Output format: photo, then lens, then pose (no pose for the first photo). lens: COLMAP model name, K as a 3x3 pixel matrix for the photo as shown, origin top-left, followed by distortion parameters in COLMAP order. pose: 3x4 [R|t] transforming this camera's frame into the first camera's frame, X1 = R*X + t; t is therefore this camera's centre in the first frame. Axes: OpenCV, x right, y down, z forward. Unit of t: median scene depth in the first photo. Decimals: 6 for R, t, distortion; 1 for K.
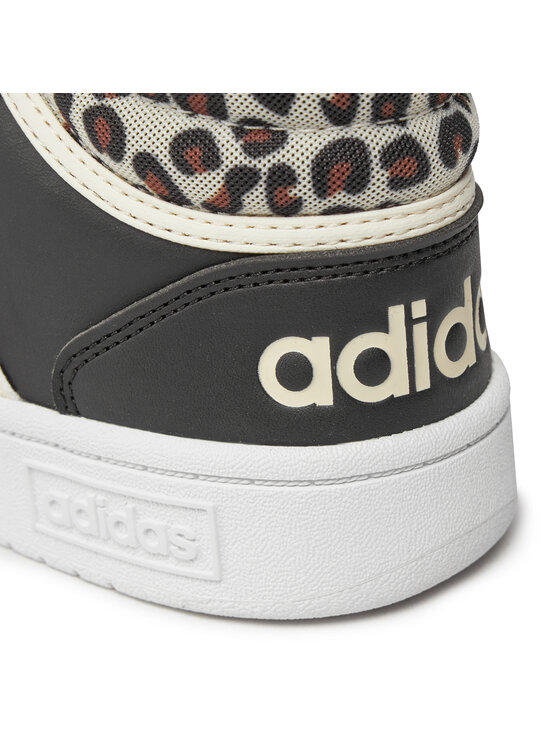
lens RADIAL K [[2486.3, 0, 280.0], [0, 2486.3, 373.0], [0, 0, 1]] dist [-0.118635, -1.062039]
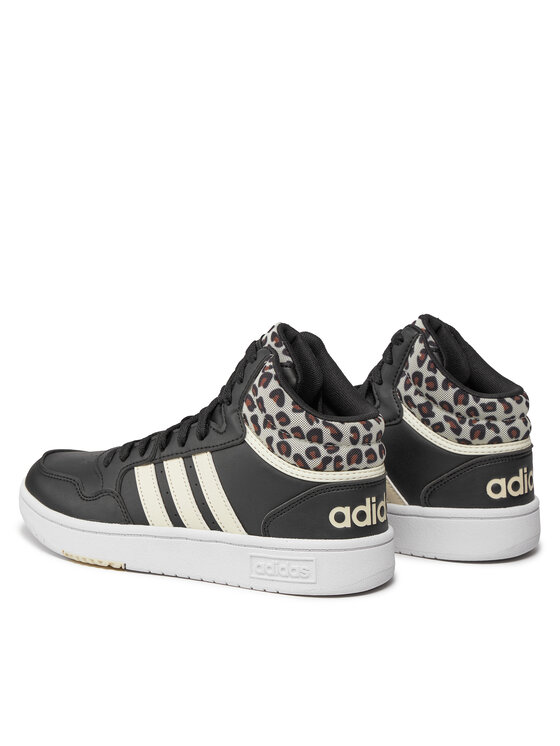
lens RADIAL K [[2180.3, 0, 280.0], [0, 2180.3, 373.0], [0, 0, 1]] dist [-0.030717, -0.126893]
pose [[0.981986, 0.008352, 0.188769, -0.652608], [0.037890, 0.970028, -0.240020, 0.531782], [-0.185116, 0.242848, 0.952238, -1.928904]]
